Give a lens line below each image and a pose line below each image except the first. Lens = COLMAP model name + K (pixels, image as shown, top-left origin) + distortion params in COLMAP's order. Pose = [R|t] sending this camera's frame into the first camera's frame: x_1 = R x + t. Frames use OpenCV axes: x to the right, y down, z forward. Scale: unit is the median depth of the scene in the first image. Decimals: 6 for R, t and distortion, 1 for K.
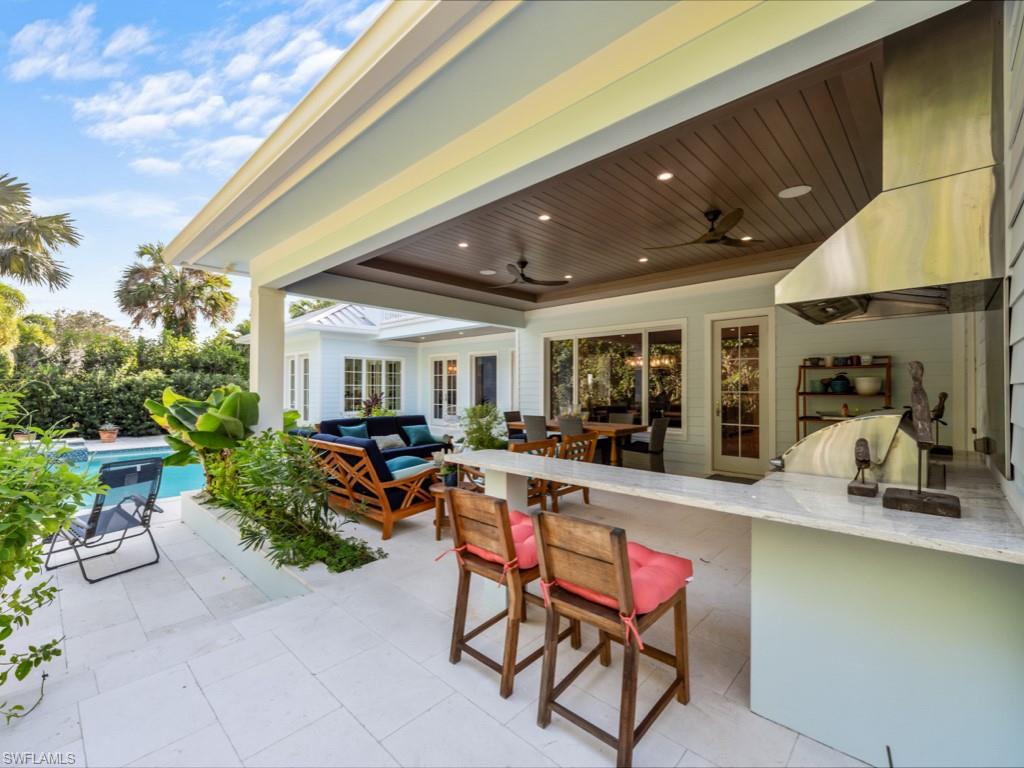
lens RADIAL K [[448.7, 0, 507.6], [0, 448.7, 383.8], [0, 0, 1]] dist [0.009489, -0.000254]
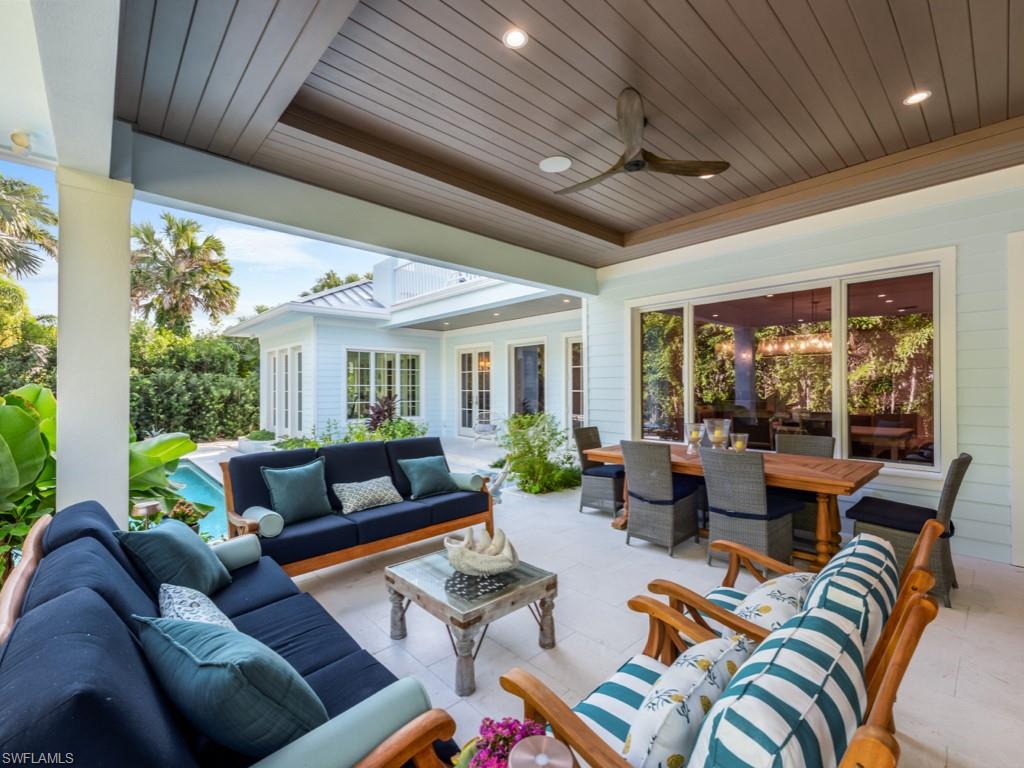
lens RADIAL K [[448.7, 0, 507.6], [0, 448.7, 383.8], [0, 0, 1]] dist [0.009489, -0.000254]
pose [[0.997671, -0.007122, -0.067831, -0.031240], [0.007214, 0.999973, 0.001111, 0.000983], [0.067821, -0.001598, 0.997696, 0.229443]]
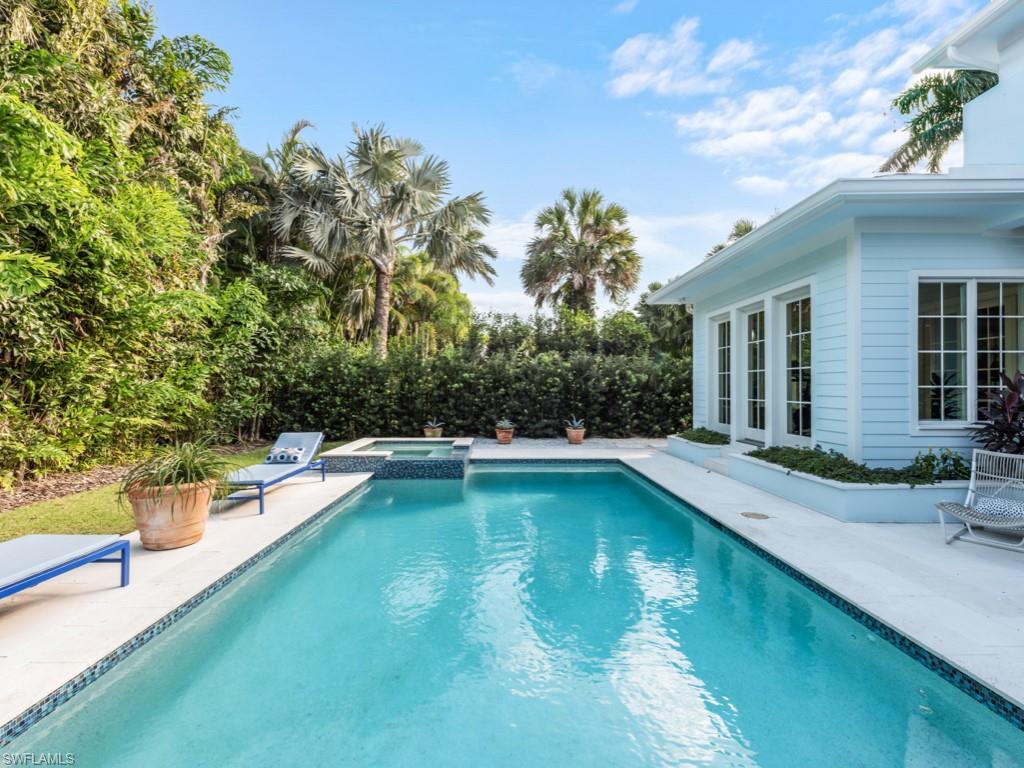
lens RADIAL K [[448.7, 0, 507.6], [0, 448.7, 383.8], [0, 0, 1]] dist [0.009489, -0.000254]
pose [[0.698513, -0.008348, -0.715549, -0.311025], [0.009158, 0.999954, -0.002726, 0.026754], [0.715539, -0.004649, 0.698558, 0.445862]]
